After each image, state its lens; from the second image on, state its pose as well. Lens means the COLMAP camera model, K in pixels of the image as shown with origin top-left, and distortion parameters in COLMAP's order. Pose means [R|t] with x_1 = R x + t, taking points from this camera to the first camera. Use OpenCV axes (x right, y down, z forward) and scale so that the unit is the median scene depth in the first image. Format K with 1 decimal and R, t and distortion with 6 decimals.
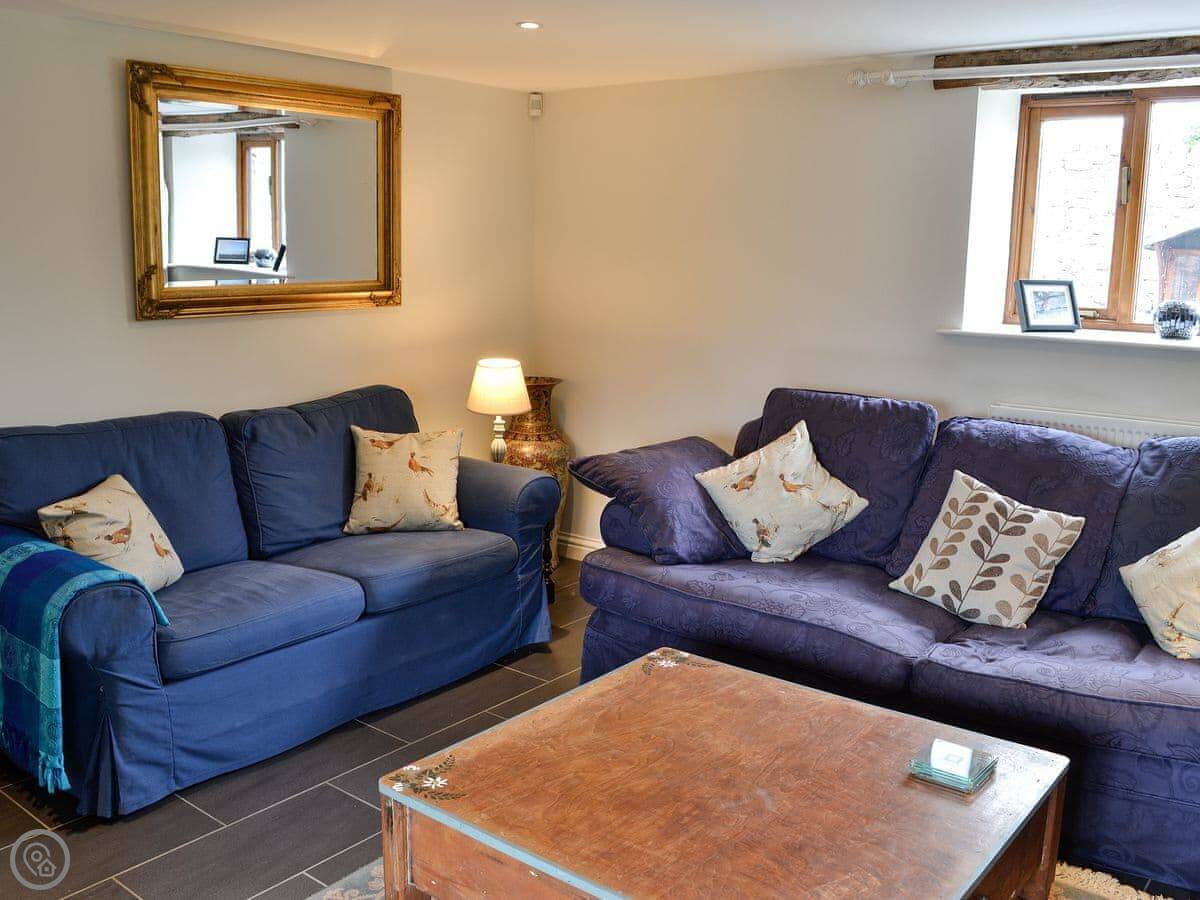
lens RADIAL K [[1079.4, 0, 600.0], [0, 1079.4, 450.0], [0, 0, 1]] dist [0.059474, -0.005018]
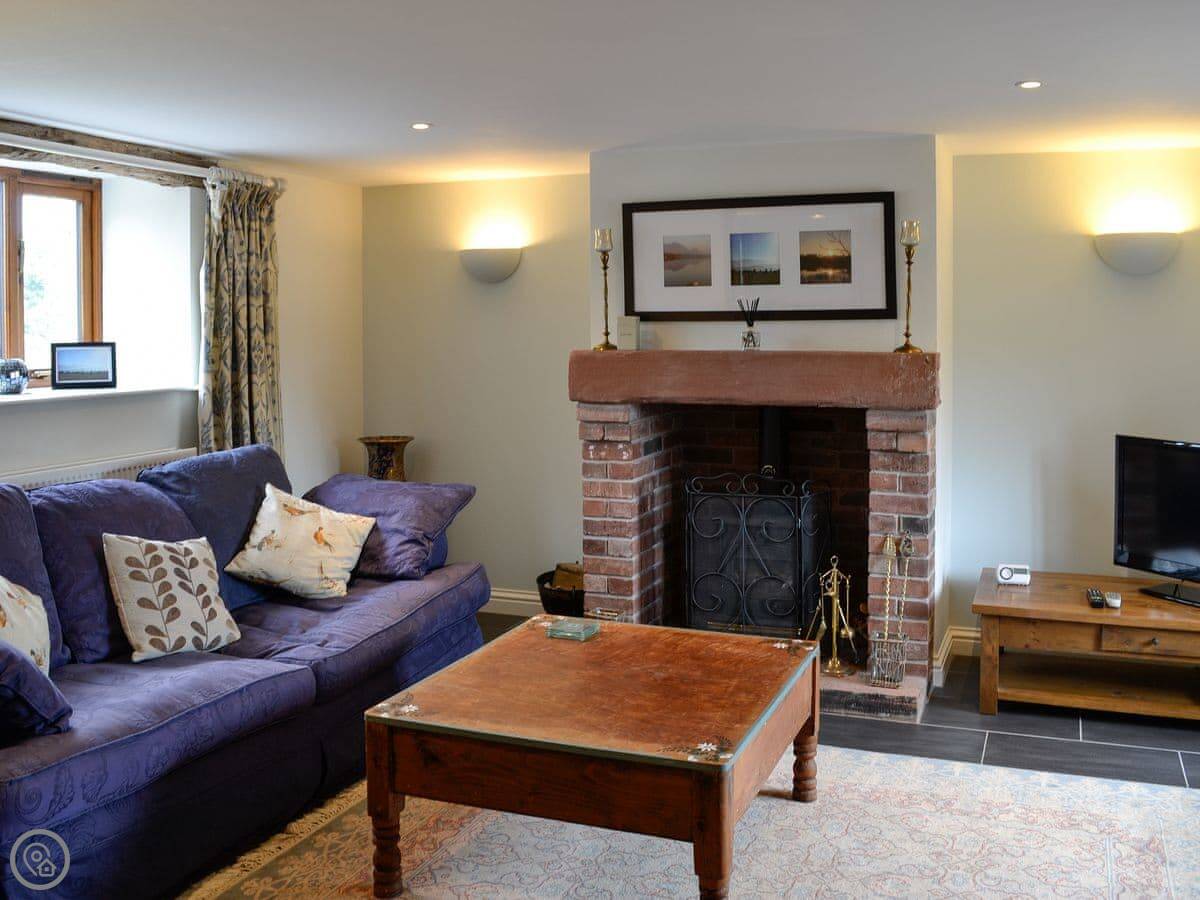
lens RADIAL K [[1174.9, 0, 600.0], [0, 1174.9, 450.0], [0, 0, 1]] dist [-0.005291, -0.006102]
pose [[-0.300926, -0.104044, 0.947955, -0.837358], [0.180909, 0.969753, 0.163866, -0.152938], [-0.936331, 0.220805, -0.273001, 0.899660]]
